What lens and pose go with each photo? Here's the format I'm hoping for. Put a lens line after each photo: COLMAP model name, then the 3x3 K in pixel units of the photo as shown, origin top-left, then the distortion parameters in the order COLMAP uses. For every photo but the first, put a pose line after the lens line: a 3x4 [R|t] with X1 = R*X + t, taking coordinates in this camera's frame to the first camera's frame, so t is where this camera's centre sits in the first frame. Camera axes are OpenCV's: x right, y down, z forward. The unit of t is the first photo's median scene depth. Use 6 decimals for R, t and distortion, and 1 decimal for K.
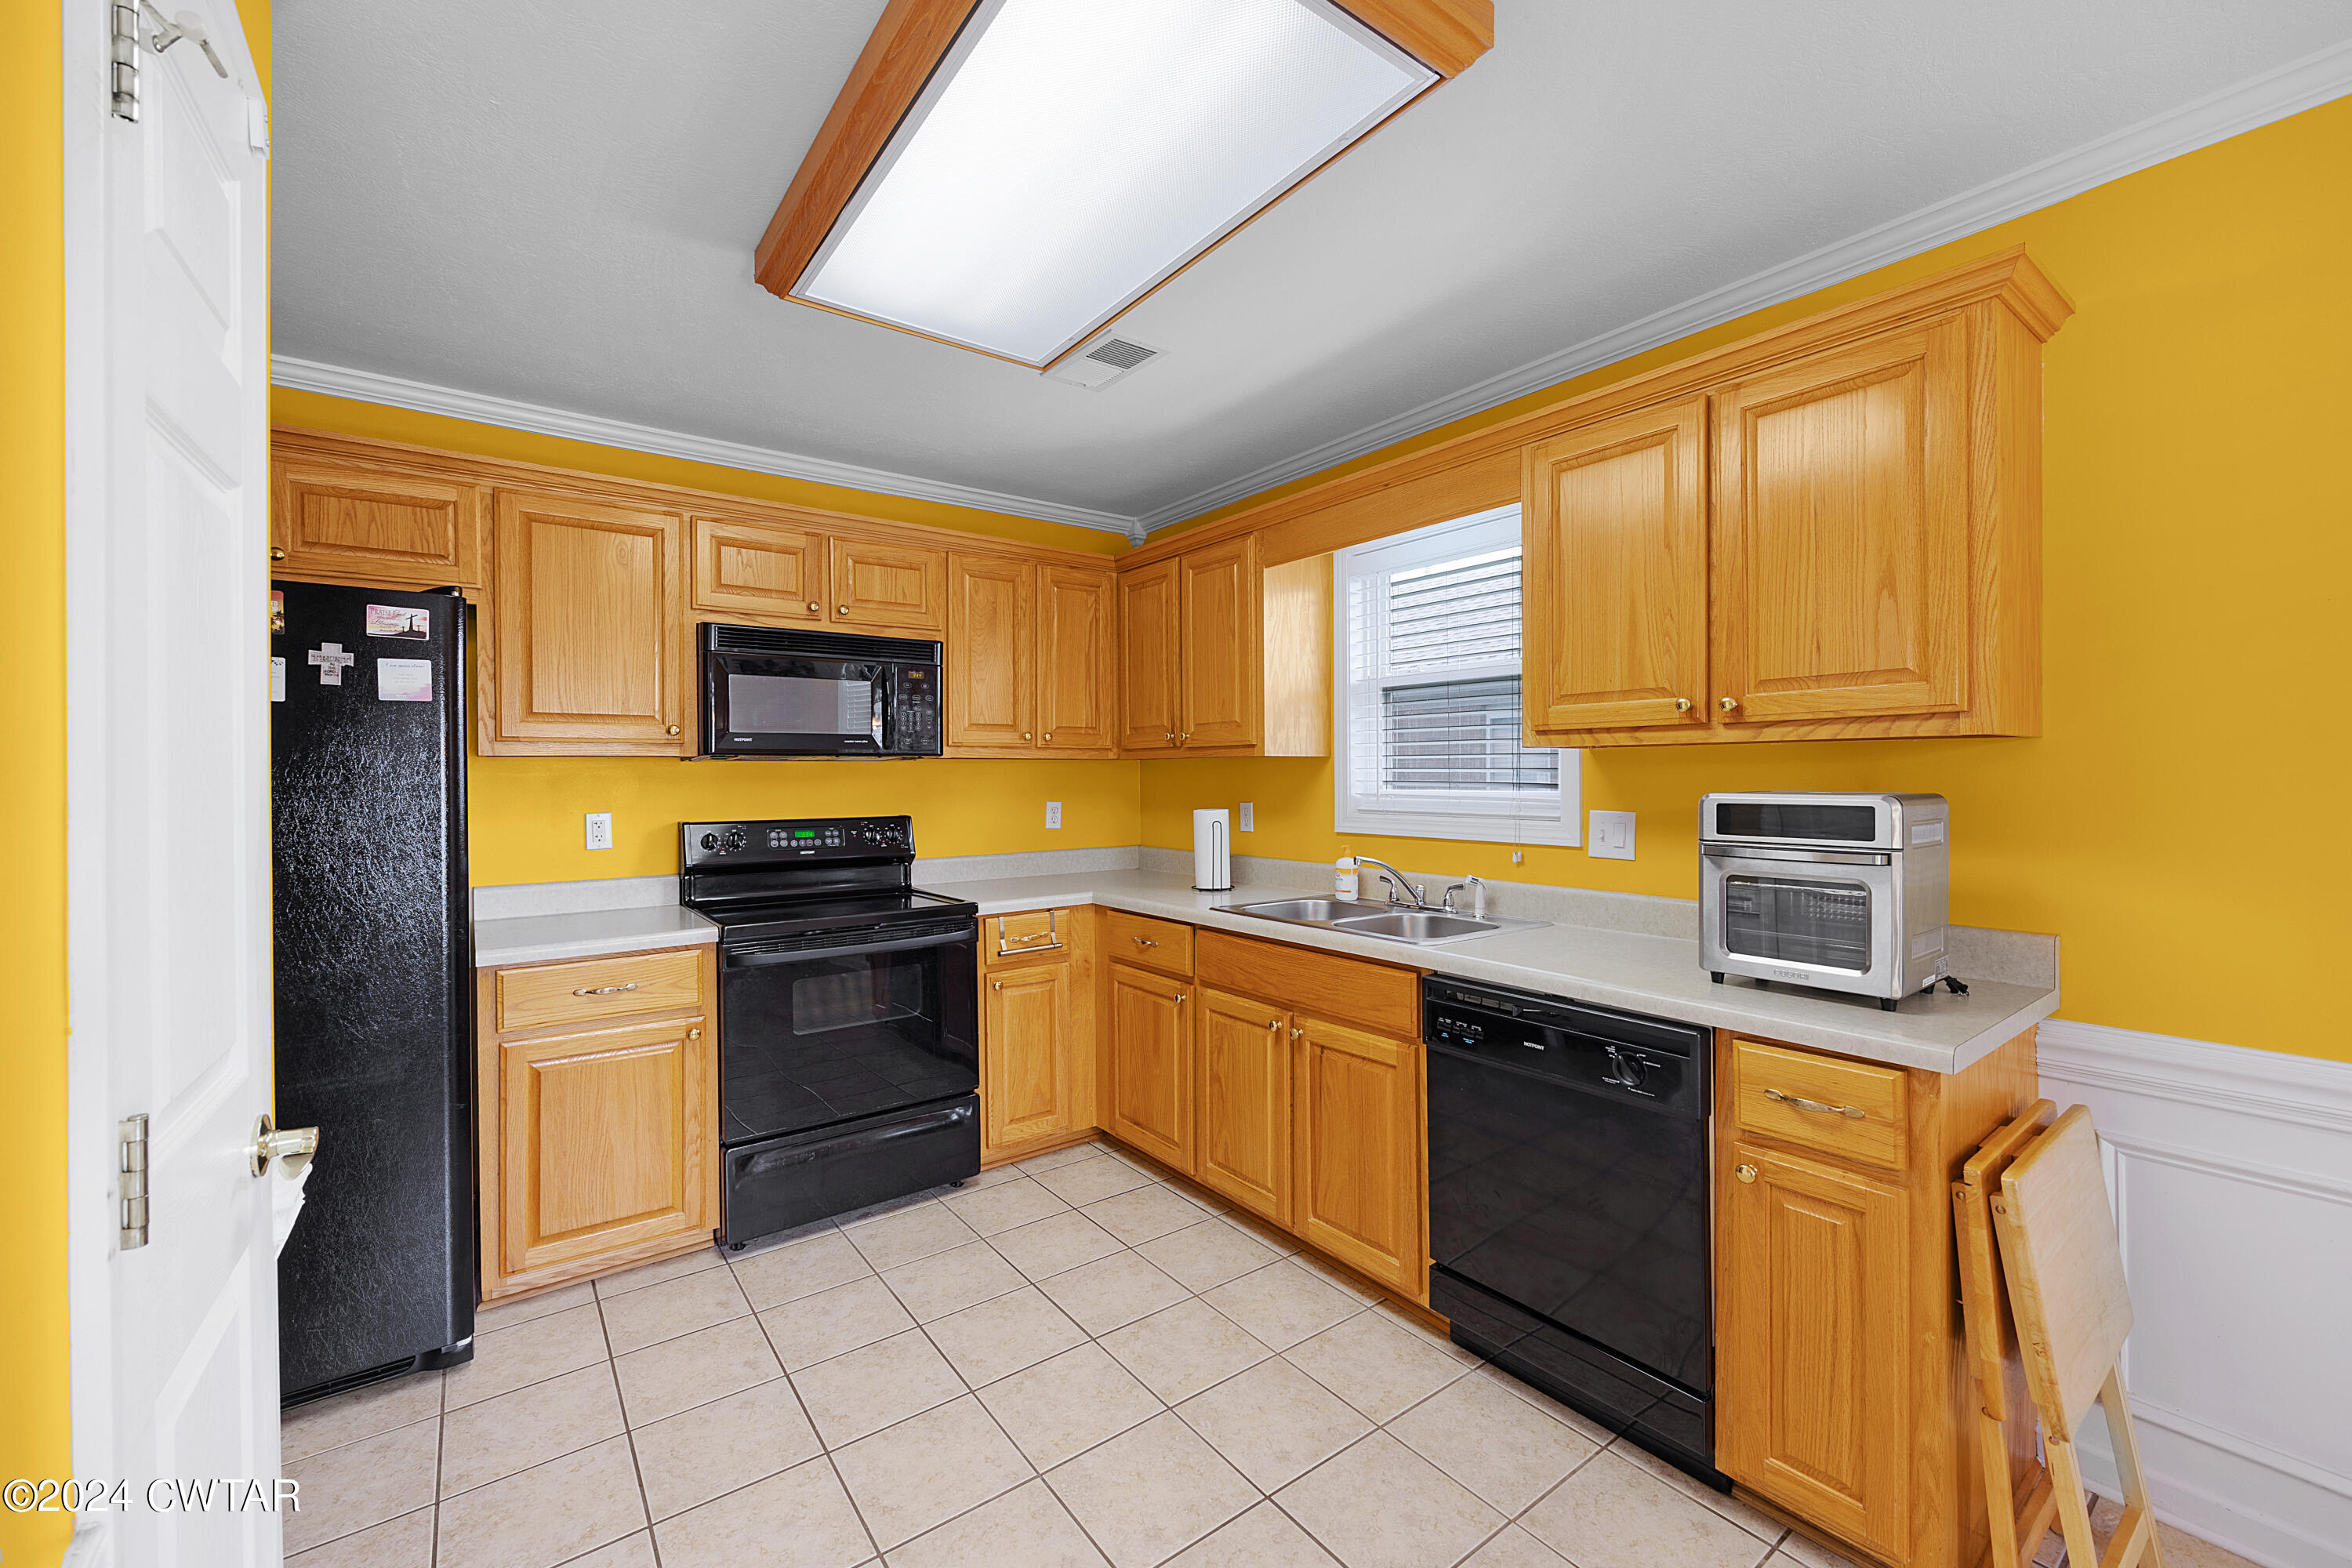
lens RADIAL K [[950.1, 0, 1178.3], [0, 950.1, 776.6], [0, 0, 1]] dist [-0.001371, -0.000883]
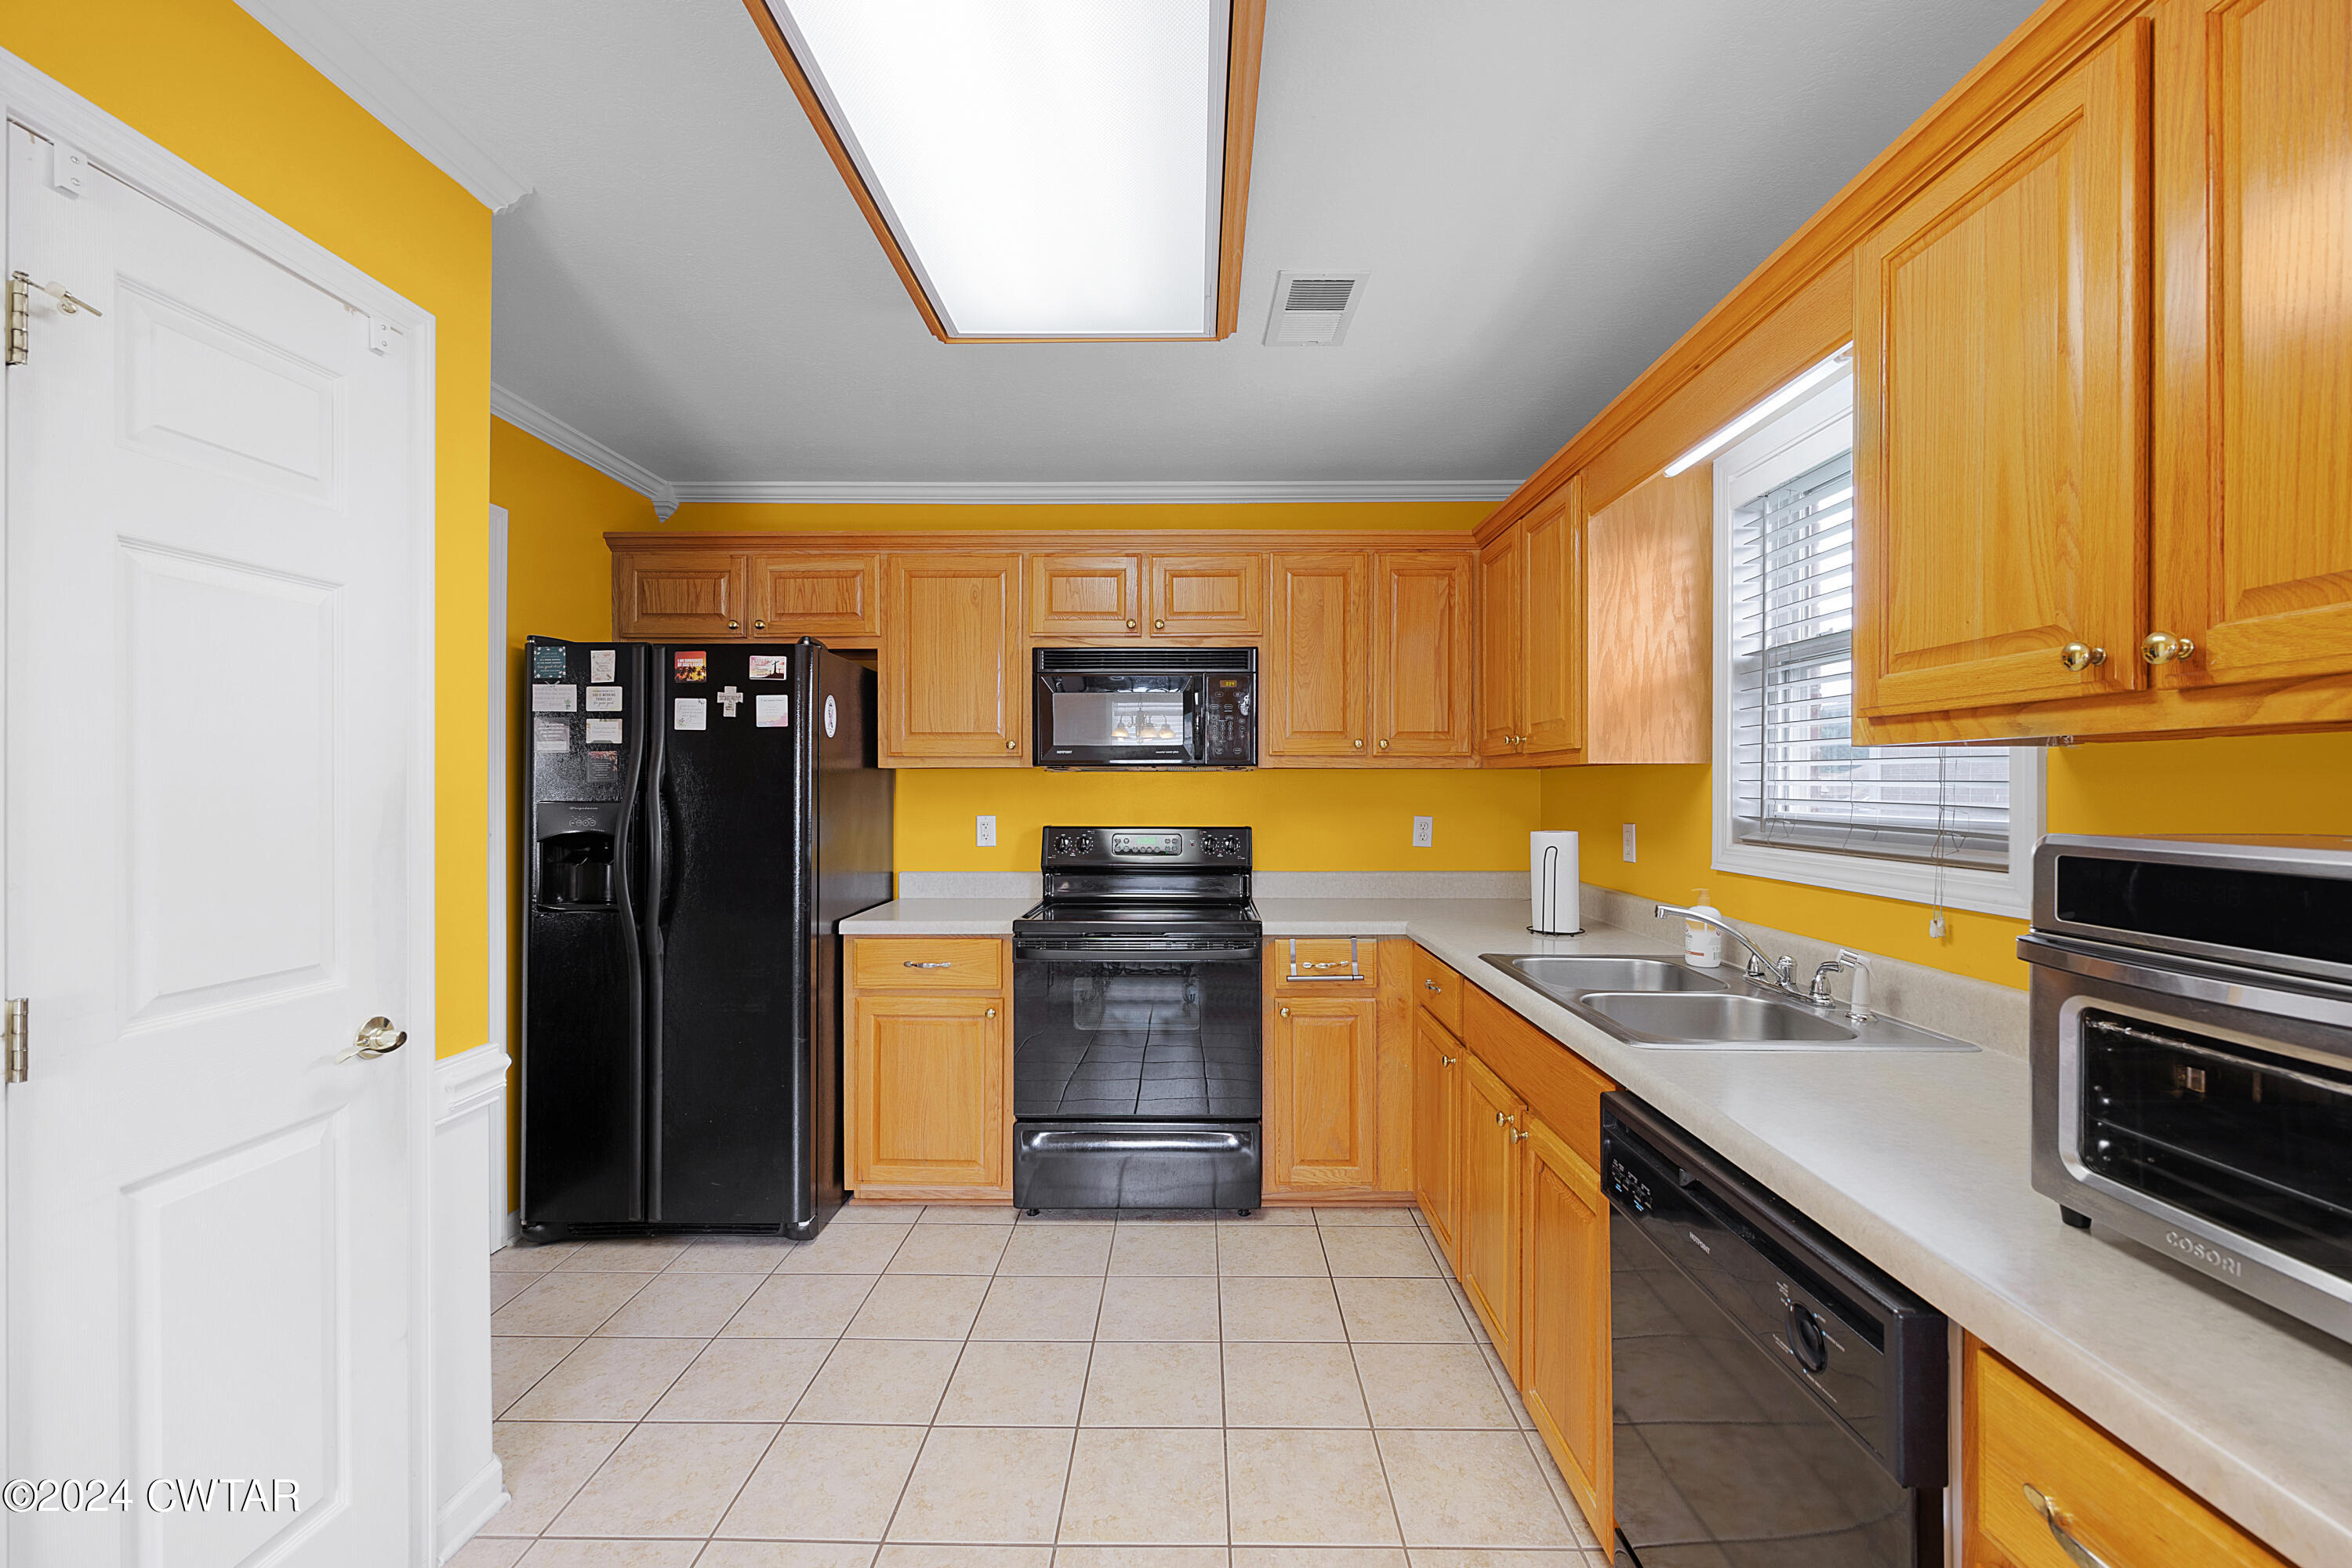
lens RADIAL K [[950.1, 0, 1178.6], [0, 950.1, 785.7], [0, 0, 1]] dist [-0.001371, -0.000883]
pose [[0.792523, 0.007009, -0.609801, 0.319254], [-0.007501, 0.999970, 0.001745, -0.002967], [0.609796, 0.003191, 0.792552, 0.214511]]
